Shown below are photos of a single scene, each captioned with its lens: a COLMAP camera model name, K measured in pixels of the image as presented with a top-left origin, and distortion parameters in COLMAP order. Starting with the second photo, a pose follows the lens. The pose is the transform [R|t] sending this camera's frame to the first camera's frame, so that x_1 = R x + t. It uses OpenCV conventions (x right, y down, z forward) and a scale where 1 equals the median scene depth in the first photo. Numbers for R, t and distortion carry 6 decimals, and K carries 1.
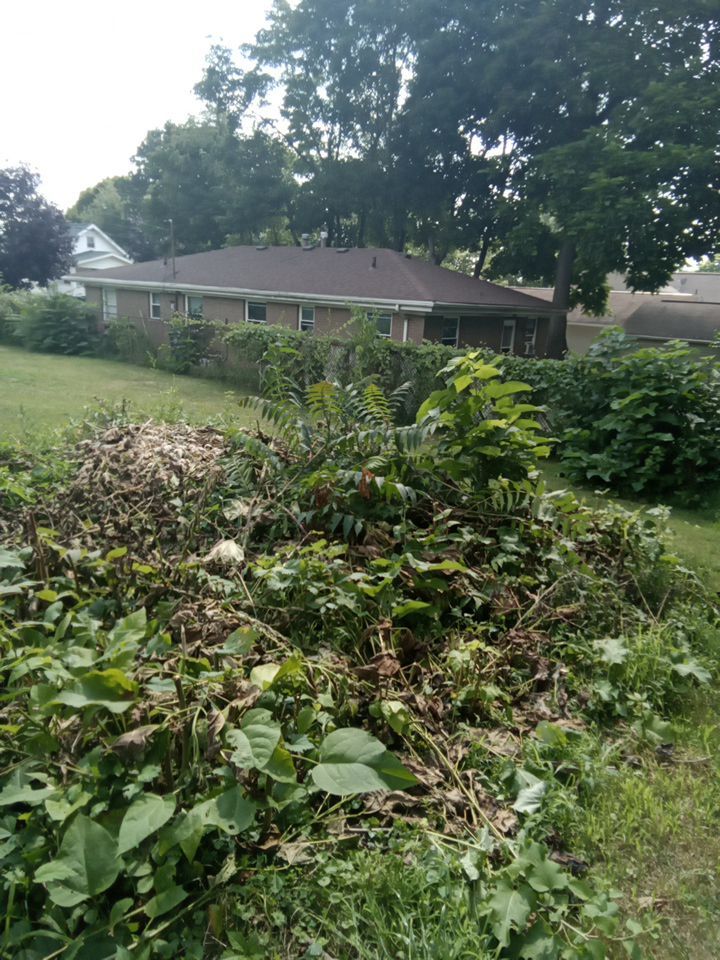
lens RADIAL K [[653.6, 0, 360.0], [0, 653.6, 480.0], [0, 0, 1]] dist [0.052520, -0.055201]
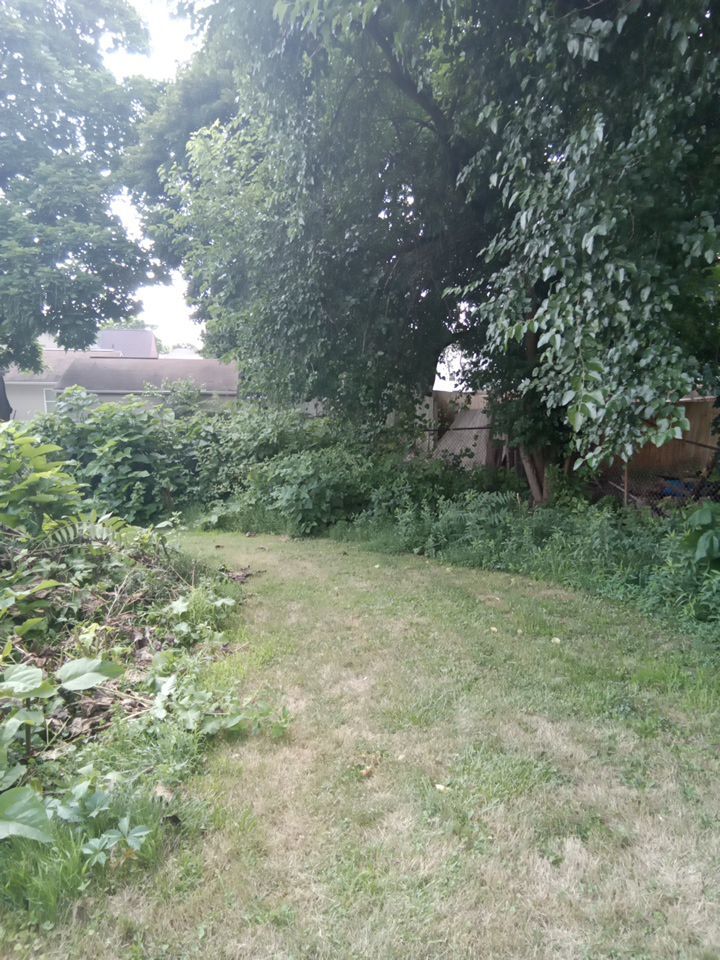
lens RADIAL K [[678.9, 0, 358.2], [0, 678.9, 468.4], [0, 0, 1]] dist [0.063778, -0.074393]
pose [[0.694871, -0.162212, 0.700601, -0.285082], [0.229602, 0.973282, -0.002378, 0.041425], [-0.681496, 0.162511, 0.713549, -0.333957]]
